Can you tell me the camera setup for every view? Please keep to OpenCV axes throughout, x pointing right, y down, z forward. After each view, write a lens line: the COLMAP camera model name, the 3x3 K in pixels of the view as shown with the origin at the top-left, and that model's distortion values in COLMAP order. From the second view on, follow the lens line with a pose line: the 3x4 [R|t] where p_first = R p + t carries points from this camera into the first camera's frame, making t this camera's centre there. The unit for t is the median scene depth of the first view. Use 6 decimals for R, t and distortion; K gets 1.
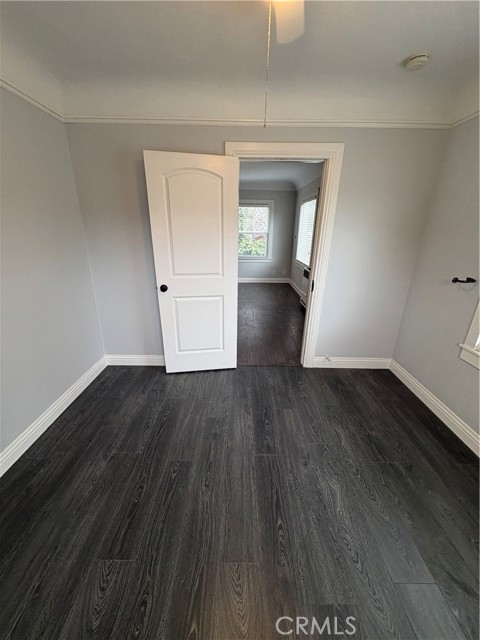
lens RADIAL K [[254.5, 0, 241.0], [0, 254.5, 320.4], [0, 0, 1]] dist [0.002362, -0.000517]
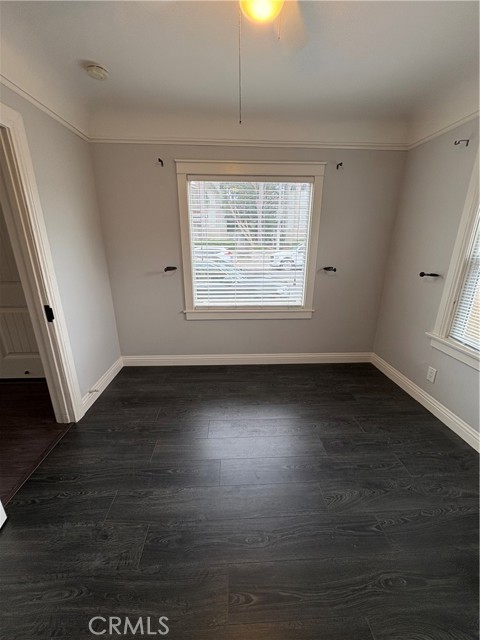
lens RADIAL K [[254.5, 0, 241.6], [0, 254.5, 318.8], [0, 0, 1]] dist [0.002362, -0.000517]
pose [[-0.051248, -0.317190, 0.946976, -0.525542], [0.341434, 0.885520, 0.315082, -0.205389], [-0.938508, 0.339477, 0.062919, 0.591507]]
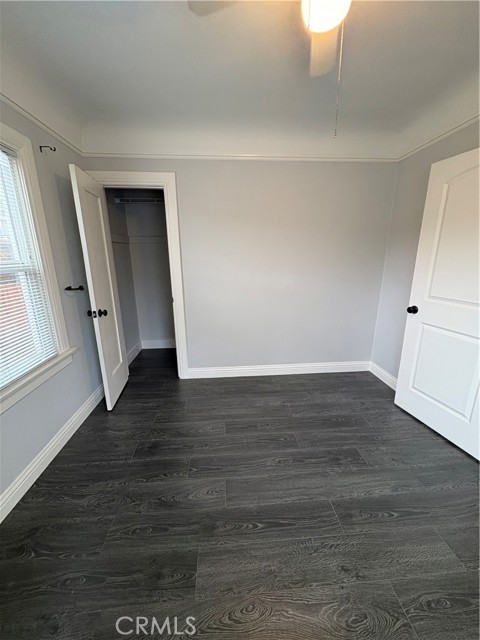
lens RADIAL K [[254.5, 0, 239.5], [0, 254.5, 319.2], [0, 0, 1]] dist [0.002362, -0.000517]
pose [[0.073068, 0.232085, -0.969947, 0.619182], [-0.334614, 0.921879, 0.195376, -0.076185], [0.939518, 0.310282, 0.145018, 0.359865]]
